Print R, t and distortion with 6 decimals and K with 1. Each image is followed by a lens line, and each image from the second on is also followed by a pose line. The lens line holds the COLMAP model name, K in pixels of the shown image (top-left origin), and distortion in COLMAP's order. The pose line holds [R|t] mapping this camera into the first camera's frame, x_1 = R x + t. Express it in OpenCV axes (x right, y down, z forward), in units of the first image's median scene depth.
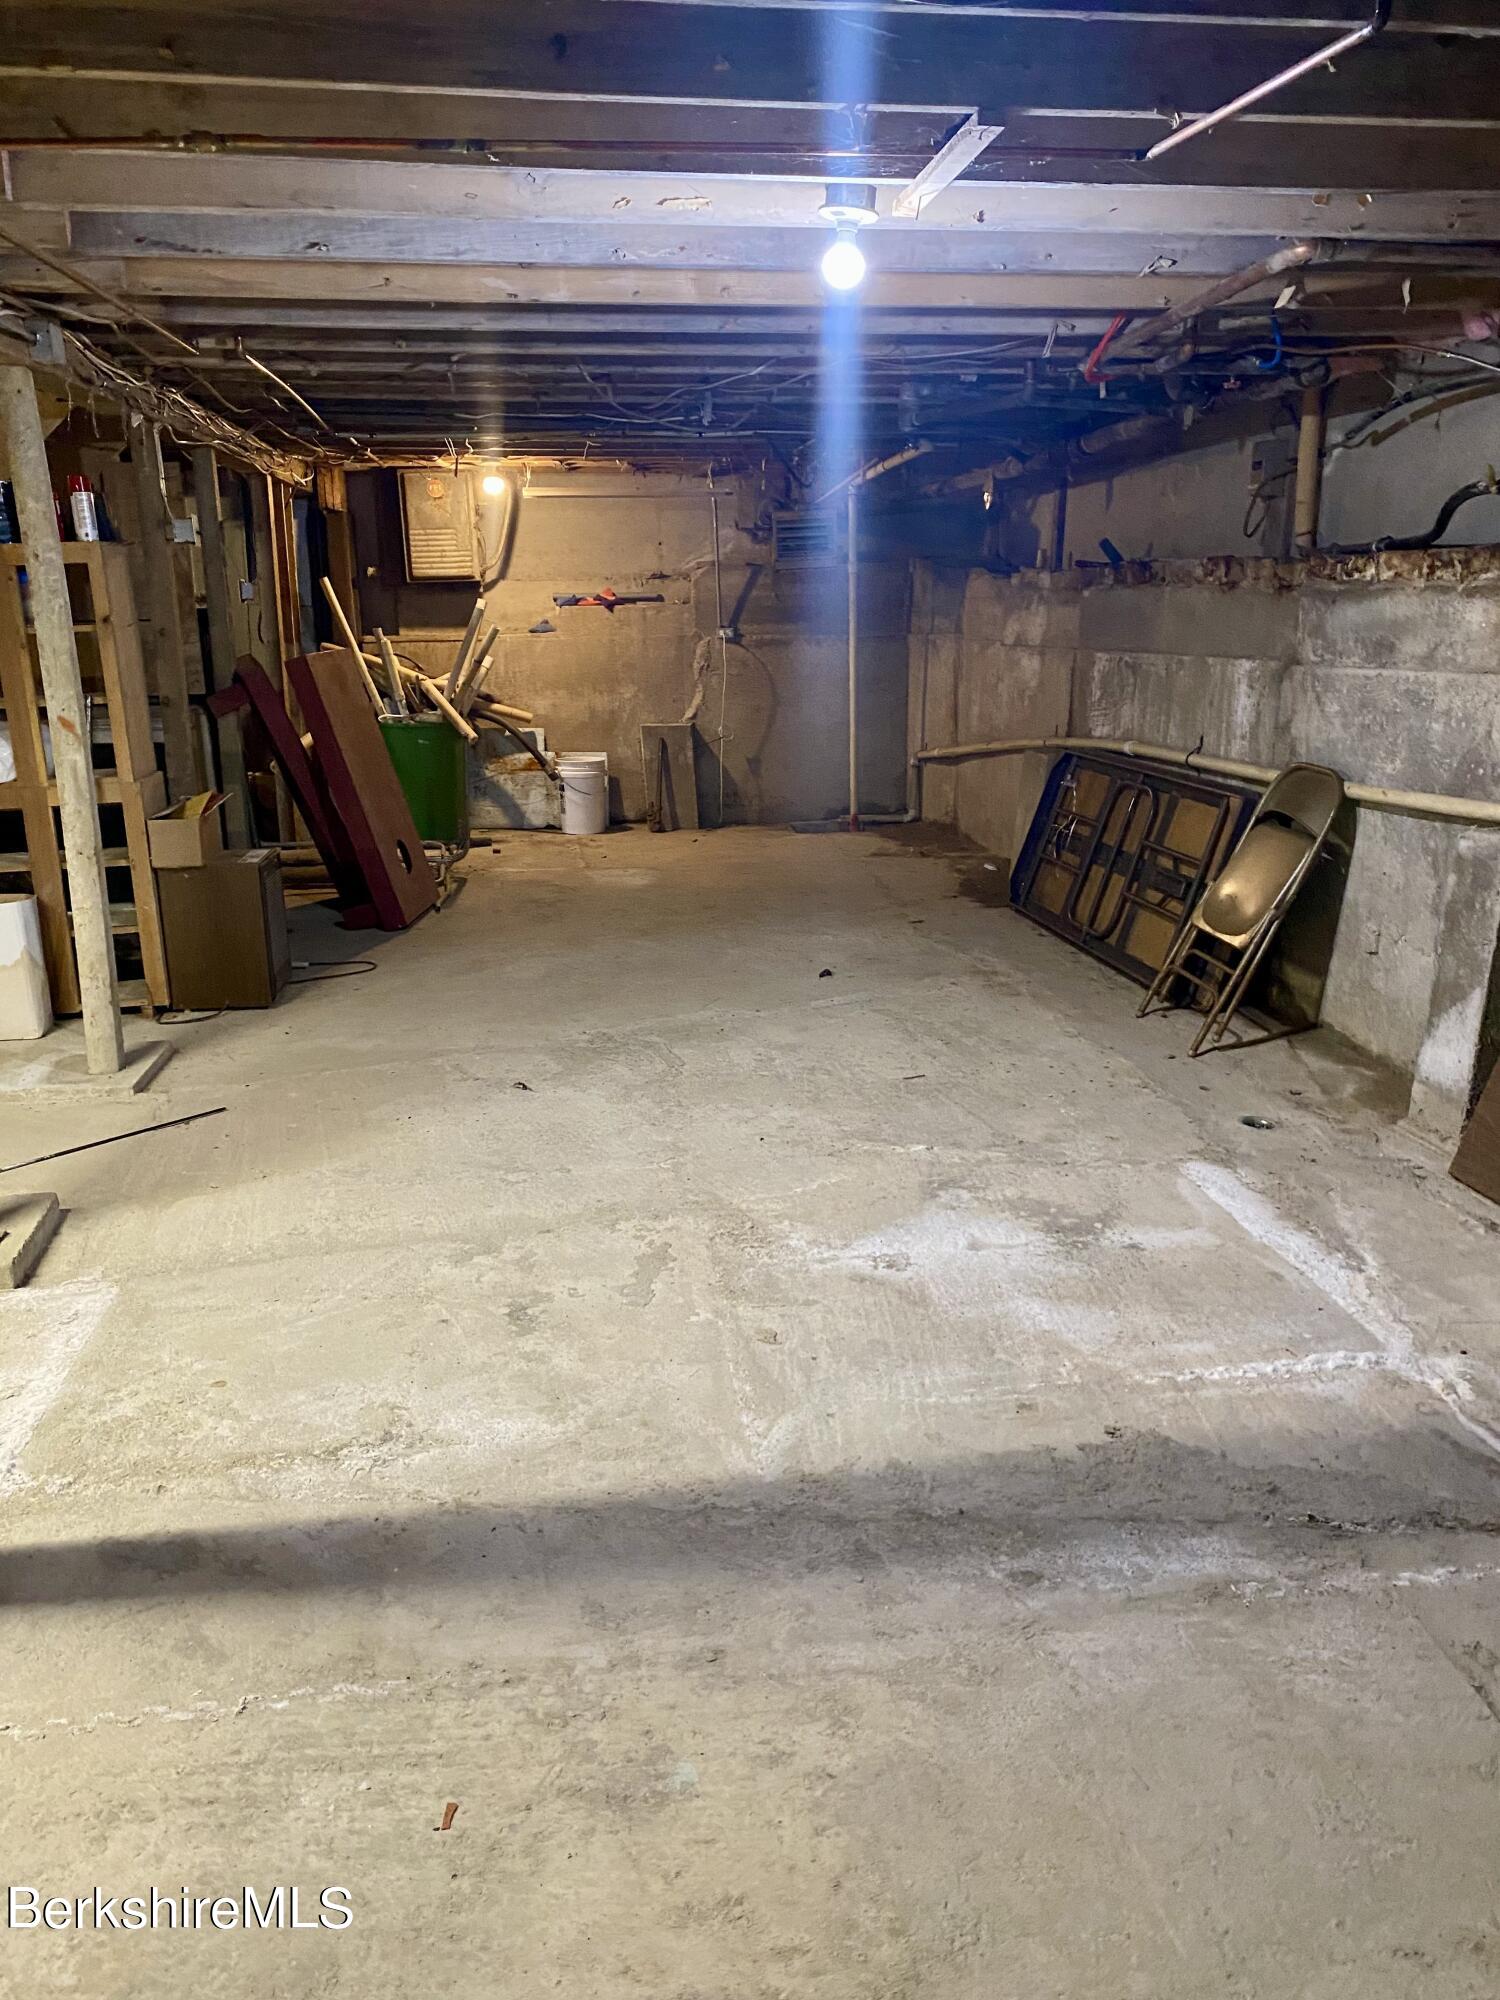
lens RADIAL K [[1526.1, 0, 760.3], [0, 1526.1, 994.6], [0, 0, 1]] dist [0.026369, -0.019700]
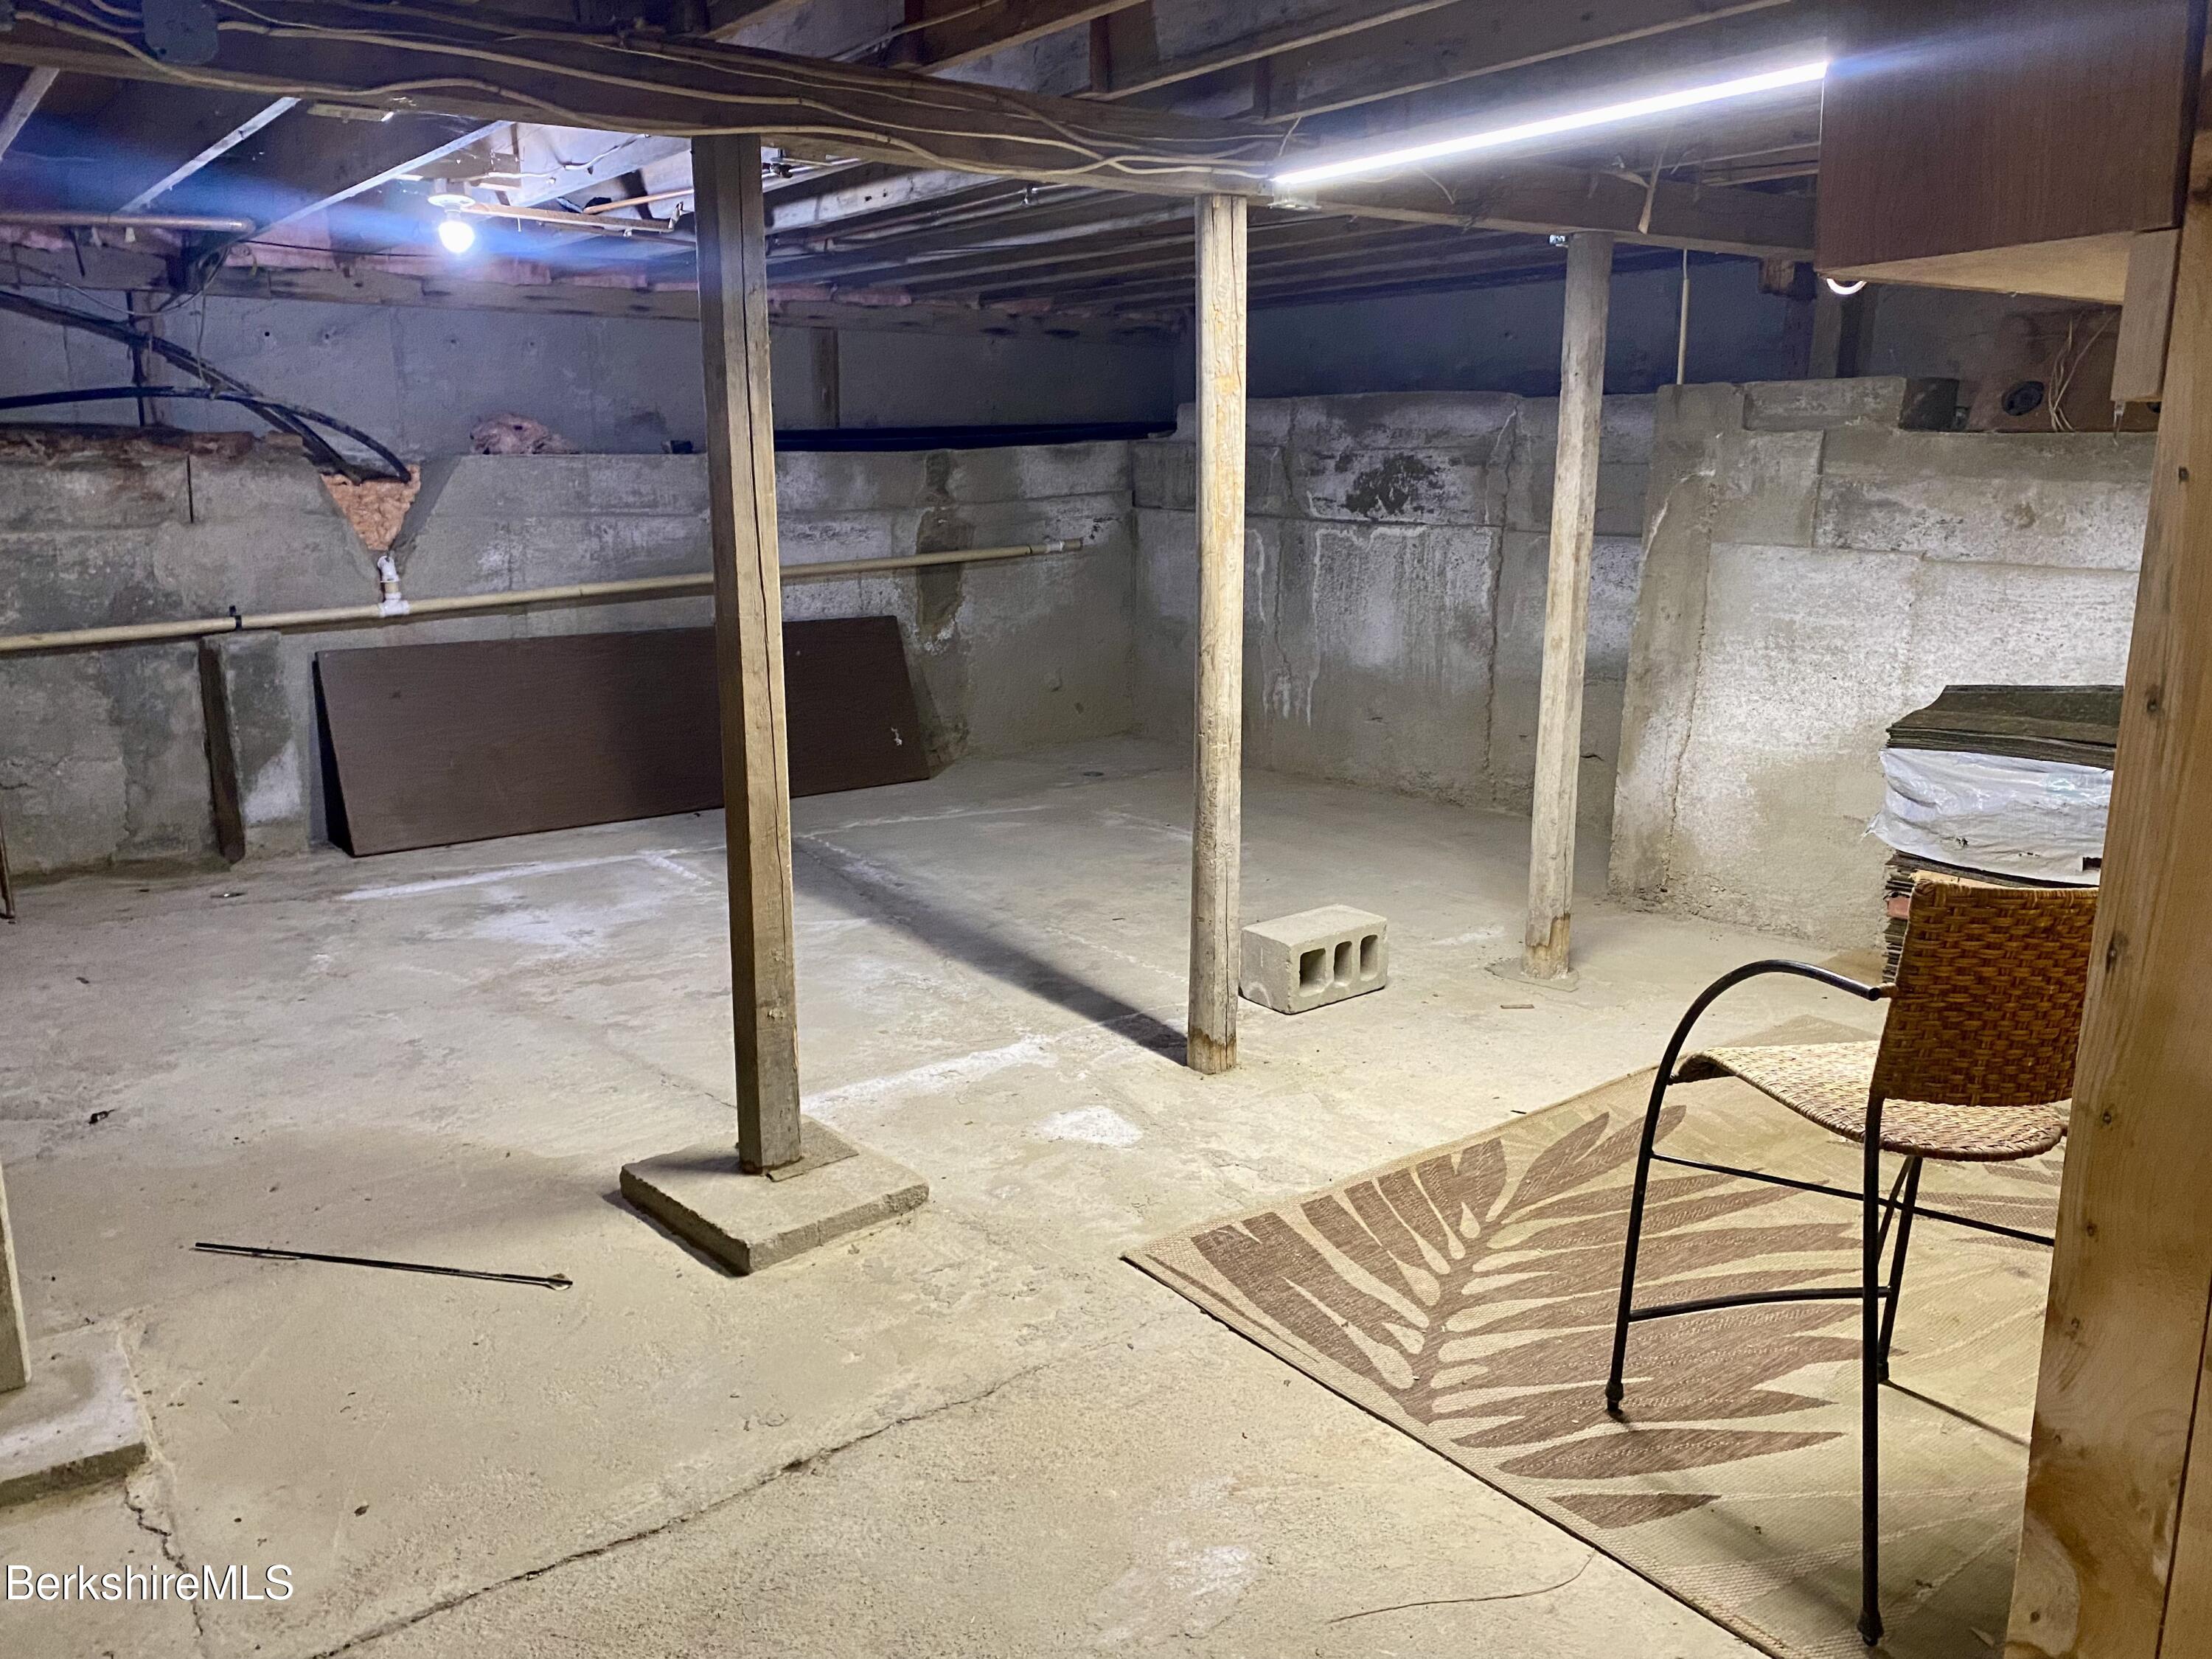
lens RADIAL K [[1687.8, 0, 1123.7], [0, 1687.8, 820.2], [0, 0, 1]] dist [0.026369, -0.019700]
pose [[-0.482469, -0.184620, 0.856235, -1.375548], [0.219294, 0.920943, 0.322140, -0.295421], [-0.848017, 0.343190, -0.403841, 1.077935]]
